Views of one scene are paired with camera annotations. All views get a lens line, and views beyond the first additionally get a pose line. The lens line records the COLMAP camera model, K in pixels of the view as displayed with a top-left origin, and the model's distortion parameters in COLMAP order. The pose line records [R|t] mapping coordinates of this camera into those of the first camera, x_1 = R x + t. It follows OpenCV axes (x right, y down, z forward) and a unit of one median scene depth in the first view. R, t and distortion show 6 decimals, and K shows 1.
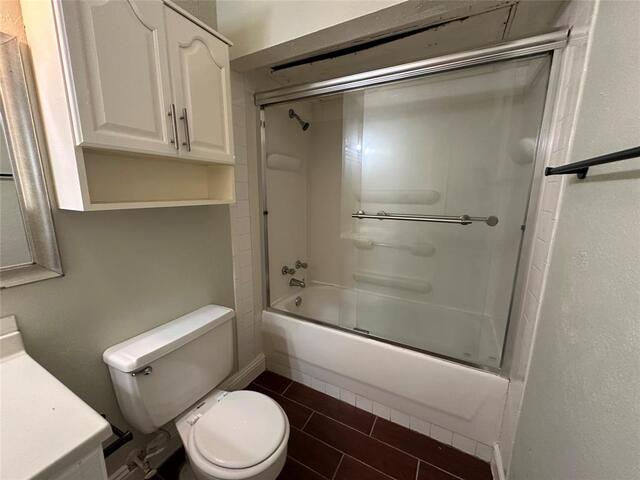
lens RADIAL K [[254.5, 0, 318.6], [0, 254.5, 240.3], [0, 0, 1]] dist [-0.006222, 0.000064]
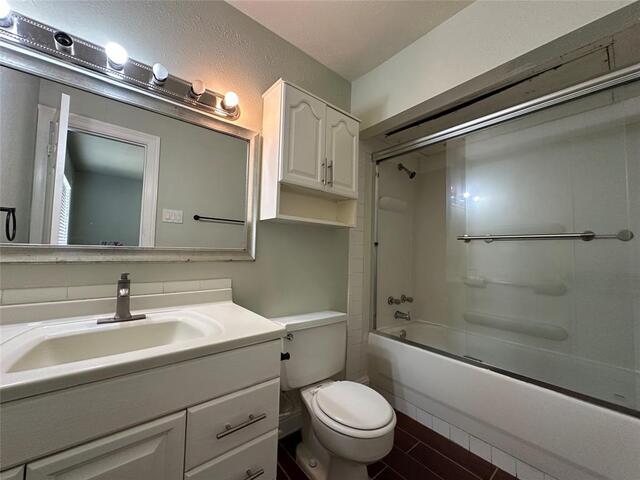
lens RADIAL K [[254.5, 0, 318.6], [0, 254.5, 240.3], [0, 0, 1]] dist [-0.006222, 0.000064]
pose [[0.924110, -0.001943, -0.382121, -0.003448], [-0.090866, 0.970187, -0.224681, 0.188180], [0.371166, 0.242352, 0.896383, -0.187575]]
